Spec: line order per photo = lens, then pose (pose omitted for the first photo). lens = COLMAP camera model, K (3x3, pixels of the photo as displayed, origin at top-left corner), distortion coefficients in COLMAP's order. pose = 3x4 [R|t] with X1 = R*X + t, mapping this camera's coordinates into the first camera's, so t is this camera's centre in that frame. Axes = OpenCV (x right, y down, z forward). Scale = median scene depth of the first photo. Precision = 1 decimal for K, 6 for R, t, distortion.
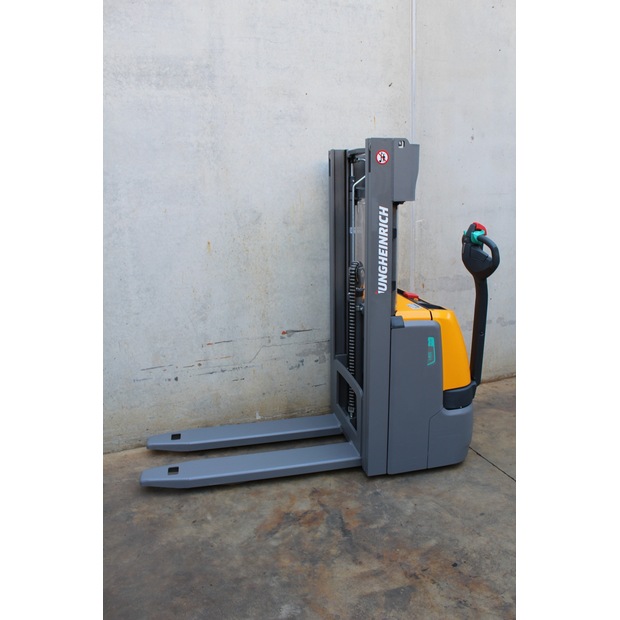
lens RADIAL K [[509.7, 0, 308.5], [0, 509.7, 310.4], [0, 0, 1]] dist [-0.162439, 0.136651]
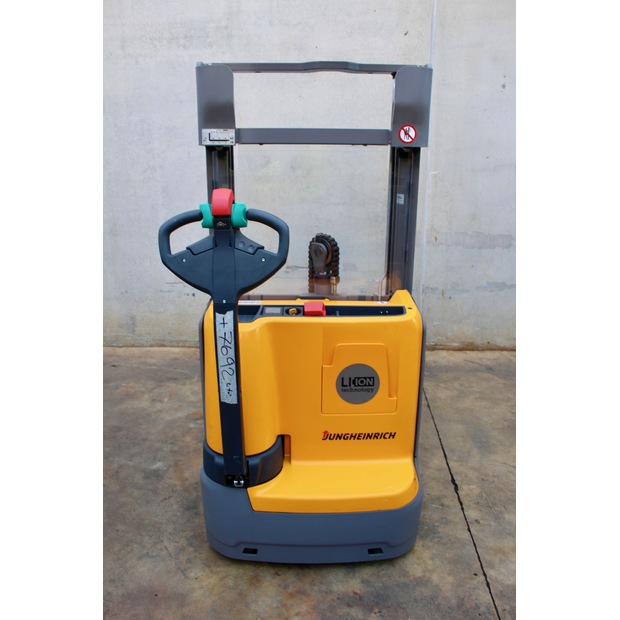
lens RADIAL K [[509.7, 0, 310.1], [0, 509.7, 310.6], [0, 0, 1]] dist [-0.162439, 0.136651]
pose [[0.921544, 0.136544, -0.363472, 0.482110], [-0.110458, 0.989640, 0.091720, 0.034970], [0.372230, -0.044376, 0.927079, -0.020721]]
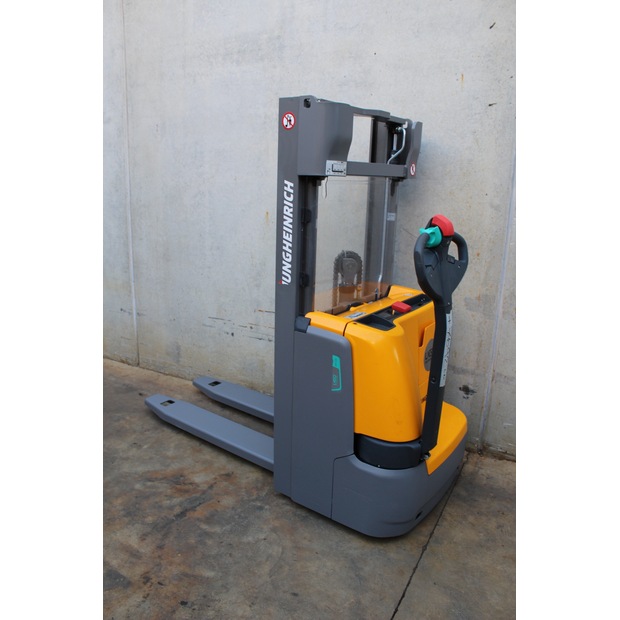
lens RADIAL K [[509.7, 0, 310.1], [0, 509.7, 311.5], [0, 0, 1]] dist [-0.162439, 0.136651]
pose [[0.665672, 0.235960, -0.707957, 0.675778], [-0.216062, 0.969001, 0.119808, -0.087276], [0.714281, 0.073210, 0.696019, 0.387328]]
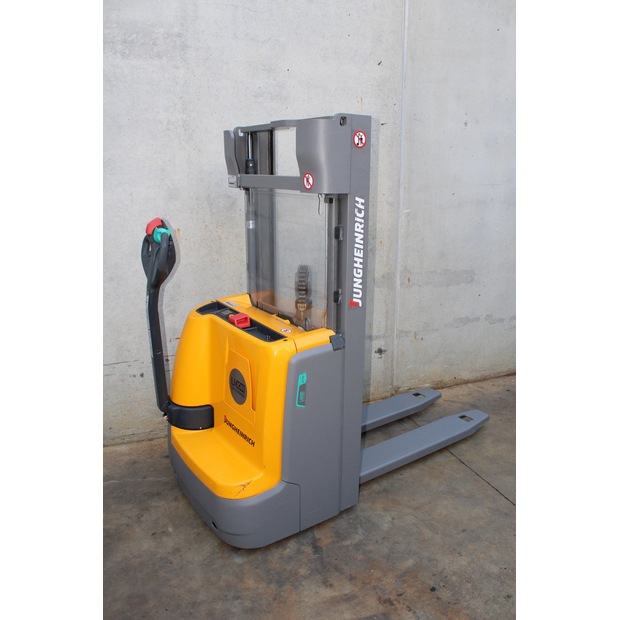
lens RADIAL K [[509.7, 0, 309.5], [0, 509.7, 311.9], [0, 0, 1]] dist [-0.162439, 0.136651]
pose [[0.999363, 0.021982, 0.028125, 0.020879], [-0.022894, 0.999208, 0.032545, -0.020068], [-0.027387, -0.033168, 0.999074, 0.075110]]
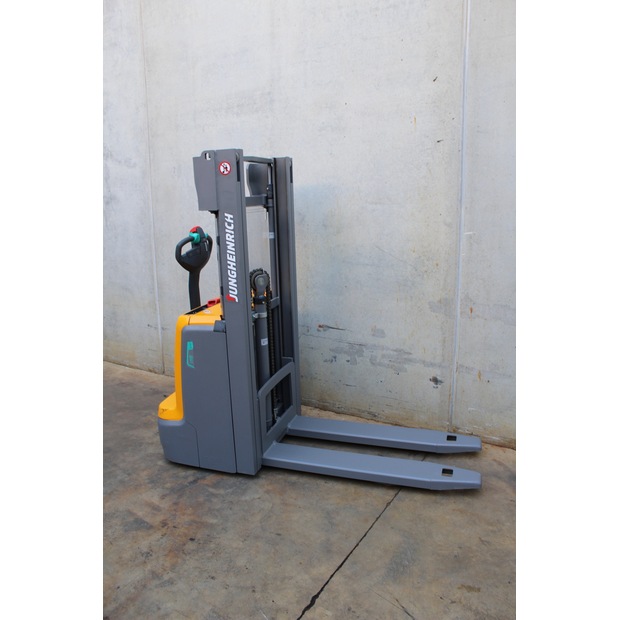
lens RADIAL K [[509.7, 0, 310.8], [0, 509.7, 309.5], [0, 0, 1]] dist [-0.162439, 0.136651]
pose [[0.628285, 0.179671, -0.756952, 0.883365], [-0.179979, 0.980140, 0.083262, -0.091206], [0.756879, 0.083923, 0.648145, 0.323274]]
